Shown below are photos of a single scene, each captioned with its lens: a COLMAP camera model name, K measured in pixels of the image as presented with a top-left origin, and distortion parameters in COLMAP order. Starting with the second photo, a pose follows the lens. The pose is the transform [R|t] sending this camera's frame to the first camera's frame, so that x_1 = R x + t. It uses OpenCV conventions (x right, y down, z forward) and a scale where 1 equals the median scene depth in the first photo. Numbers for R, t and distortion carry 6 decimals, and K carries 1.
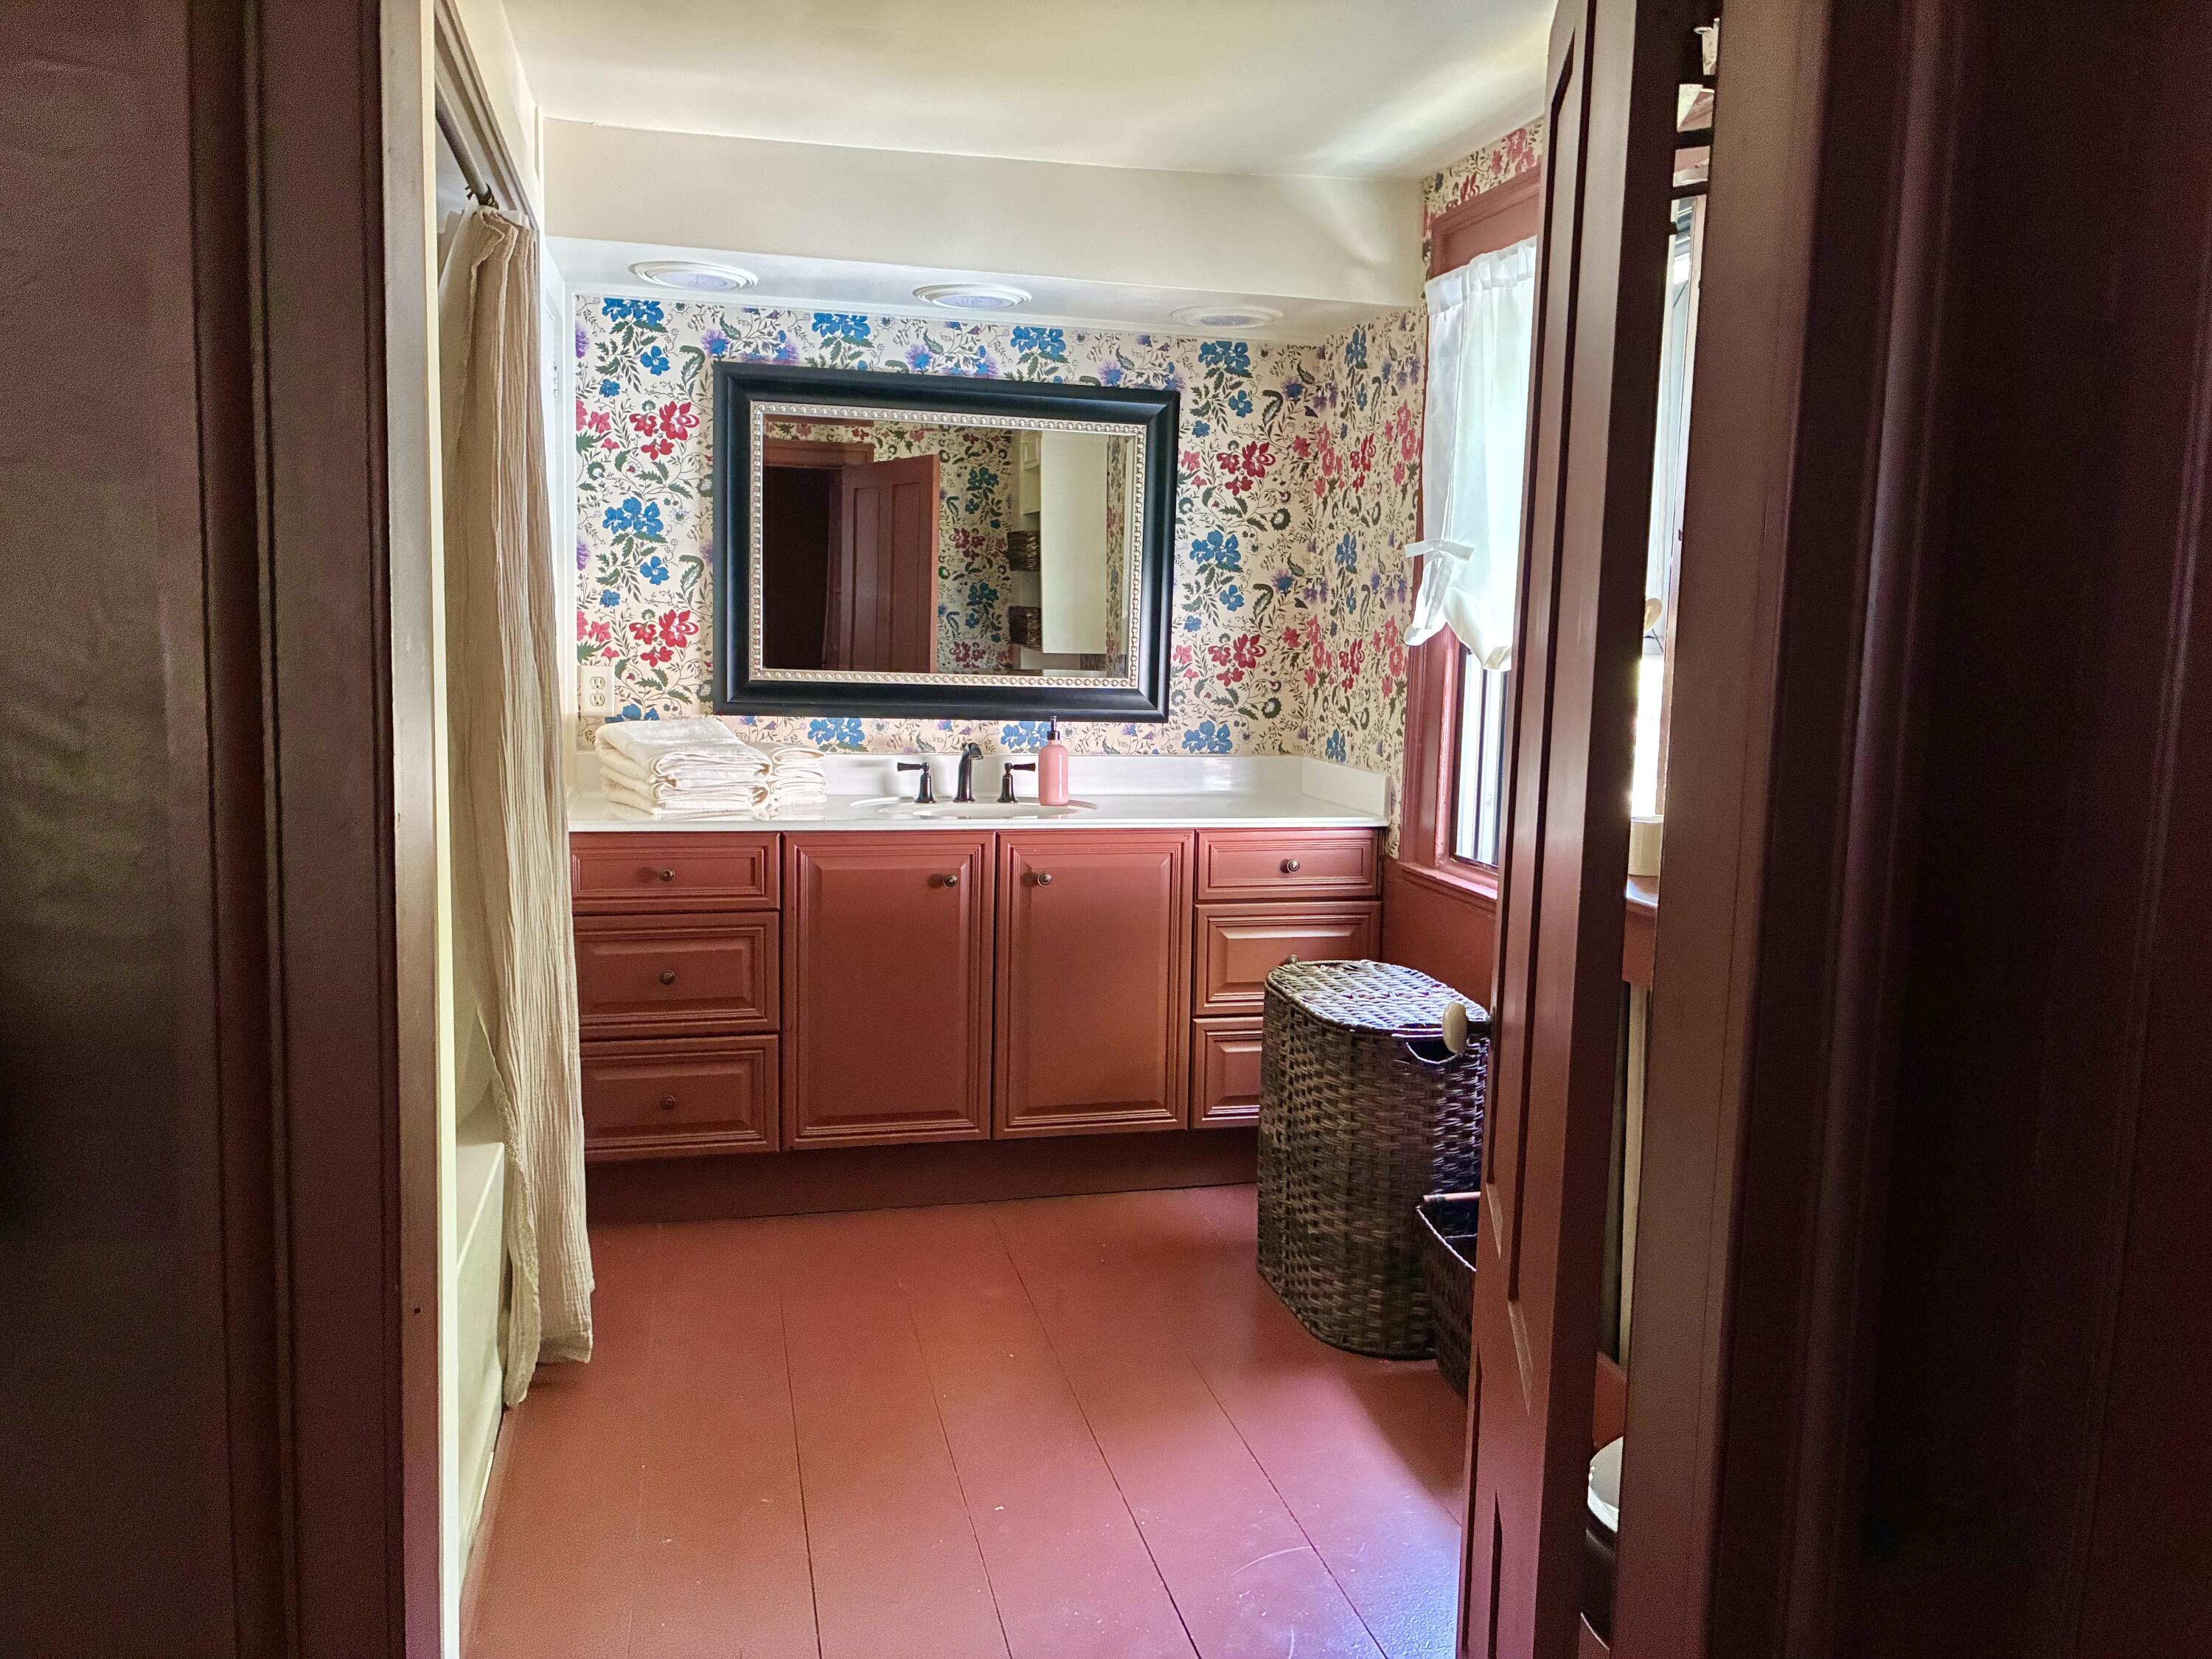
lens RADIAL K [[1648.8, 0, 1101.0], [0, 1648.8, 834.2], [0, 0, 1]] dist [0.124610, -0.490677]
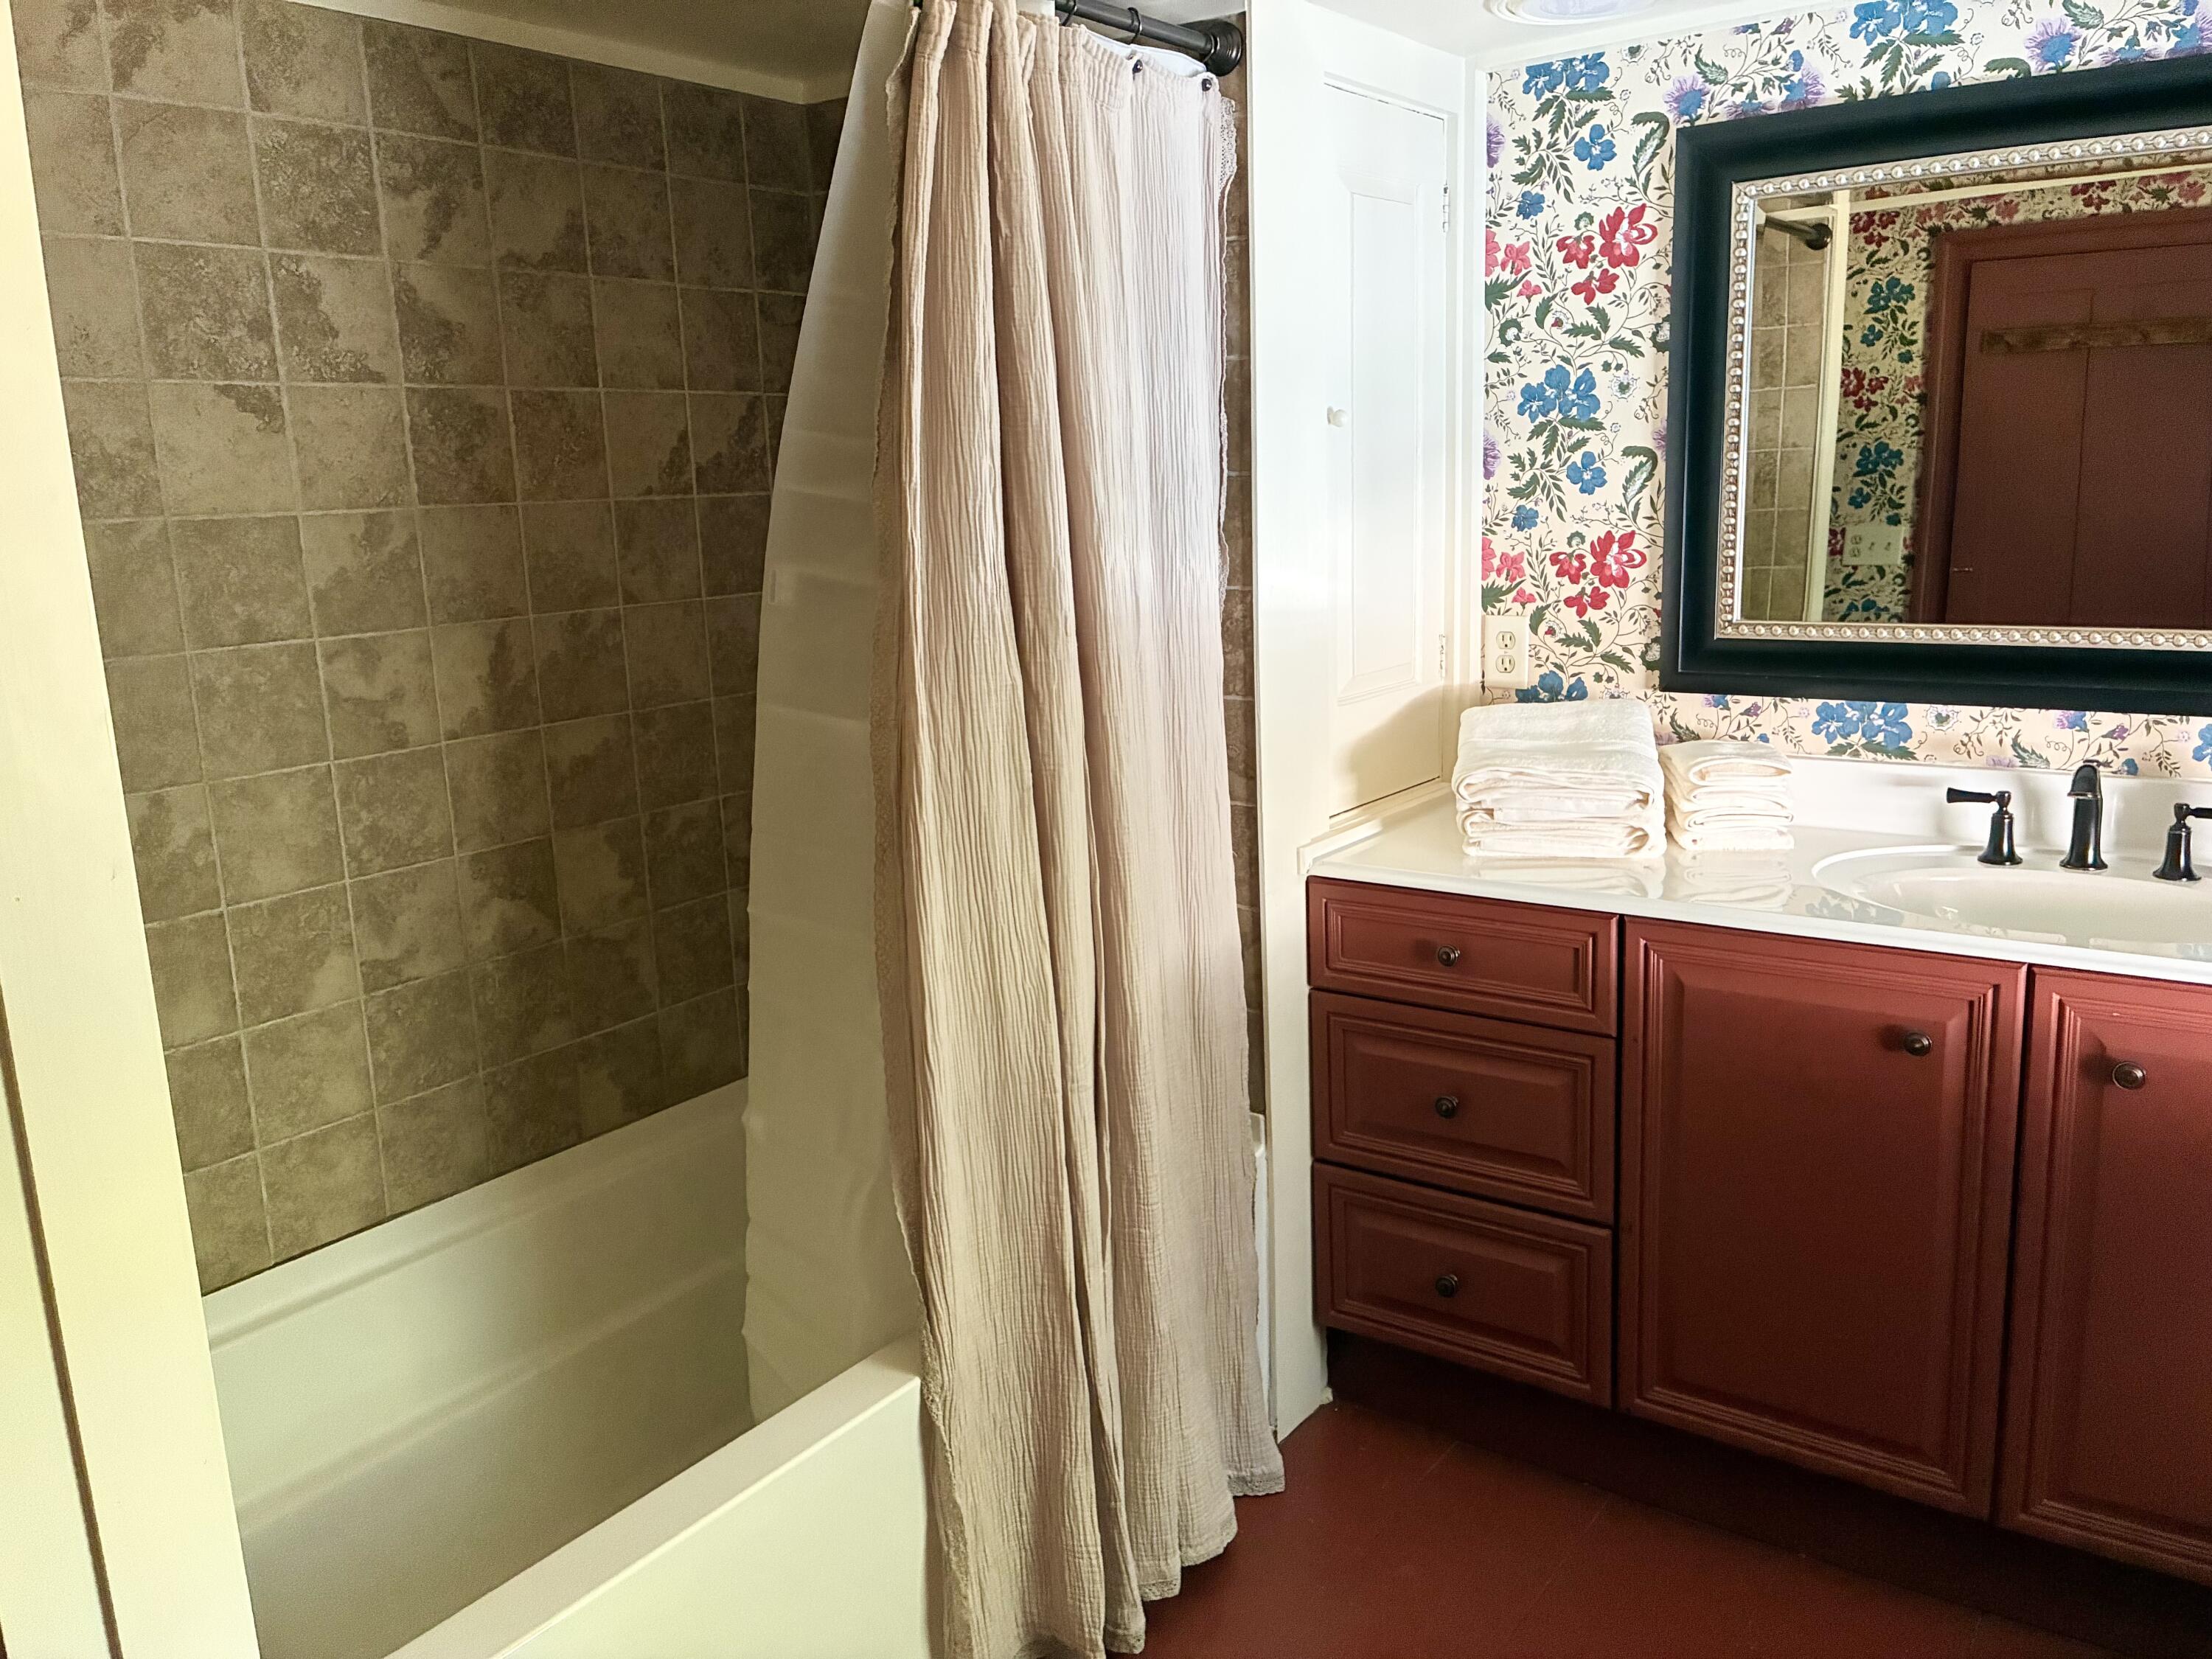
lens RADIAL K [[1661.1, 0, 1105.0], [0, 1661.1, 814.6], [0, 0, 1]] dist [0.019842, -0.032045]
pose [[0.636350, 0.101757, -0.764660, 0.129325], [-0.039368, 0.994254, 0.099548, -0.078844], [0.770395, -0.033244, 0.636699, 0.408371]]
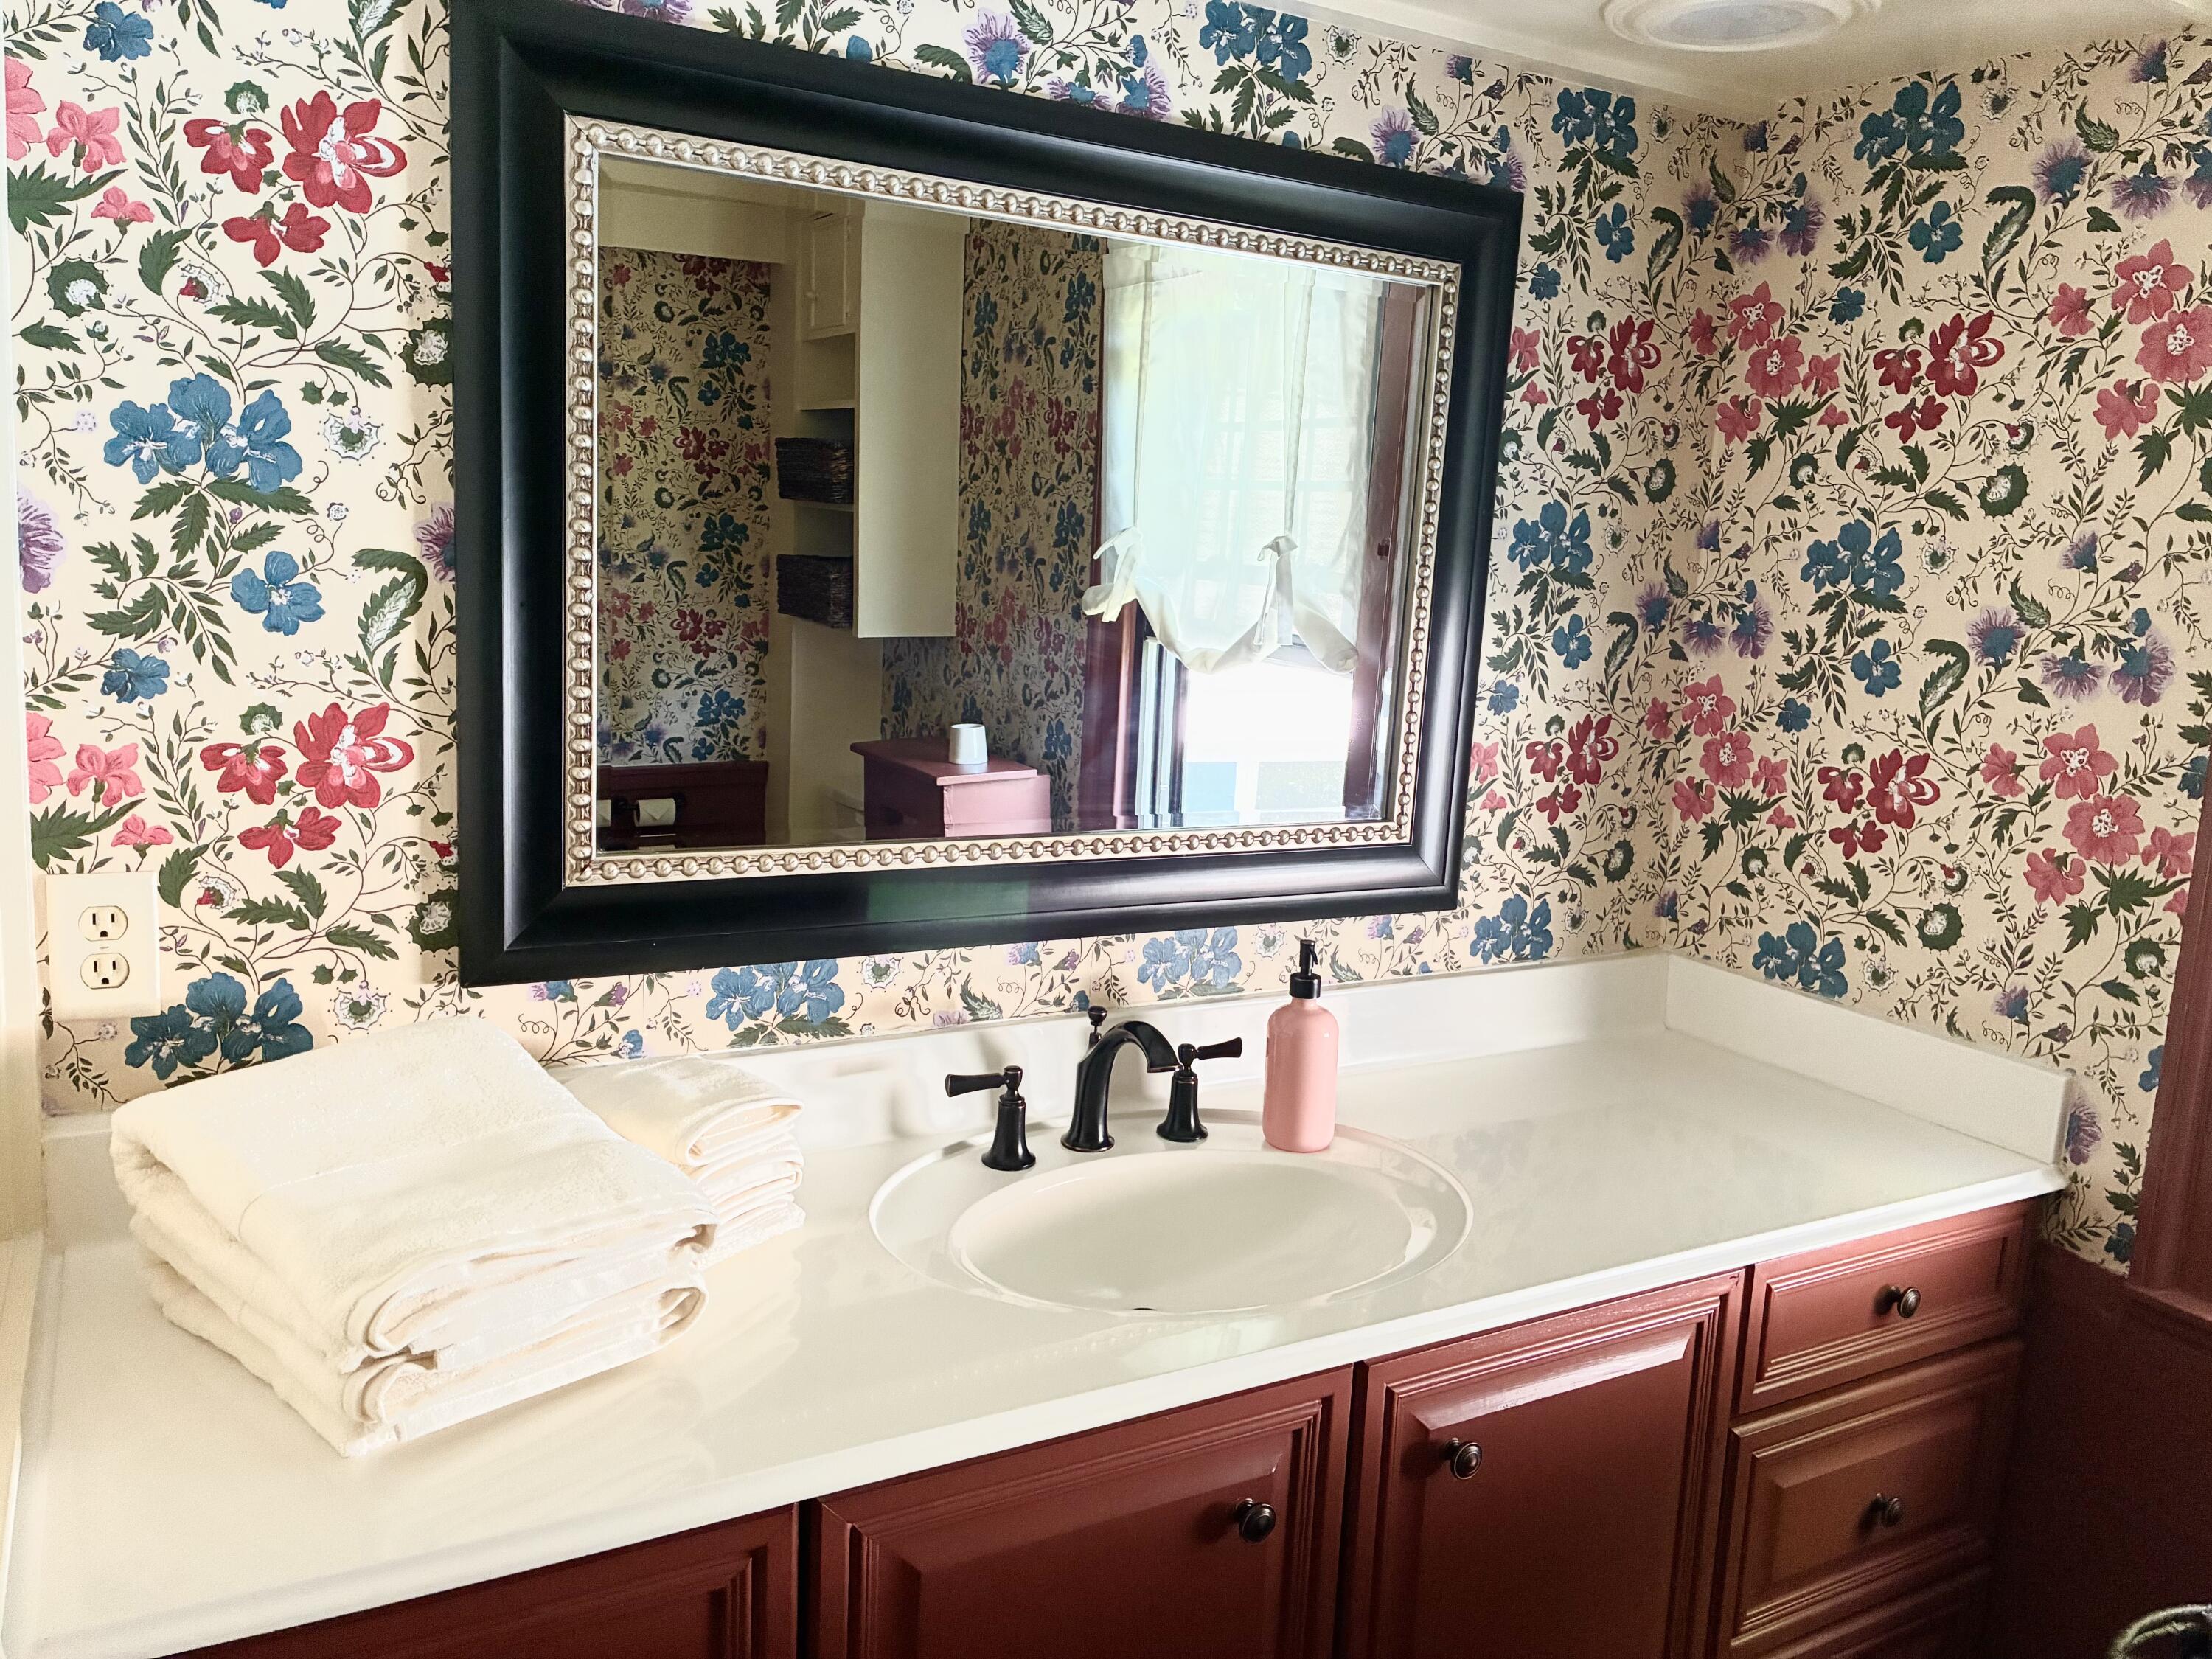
lens RADIAL K [[1661.1, 0, 1105.0], [0, 1661.1, 814.6], [0, 0, 1]] dist [0.019842, -0.032045]
pose [[0.962208, -0.021519, 0.271464, -0.192386], [0.006817, 0.998464, 0.054985, -0.126746], [-0.272230, -0.051057, 0.960877, 0.600911]]
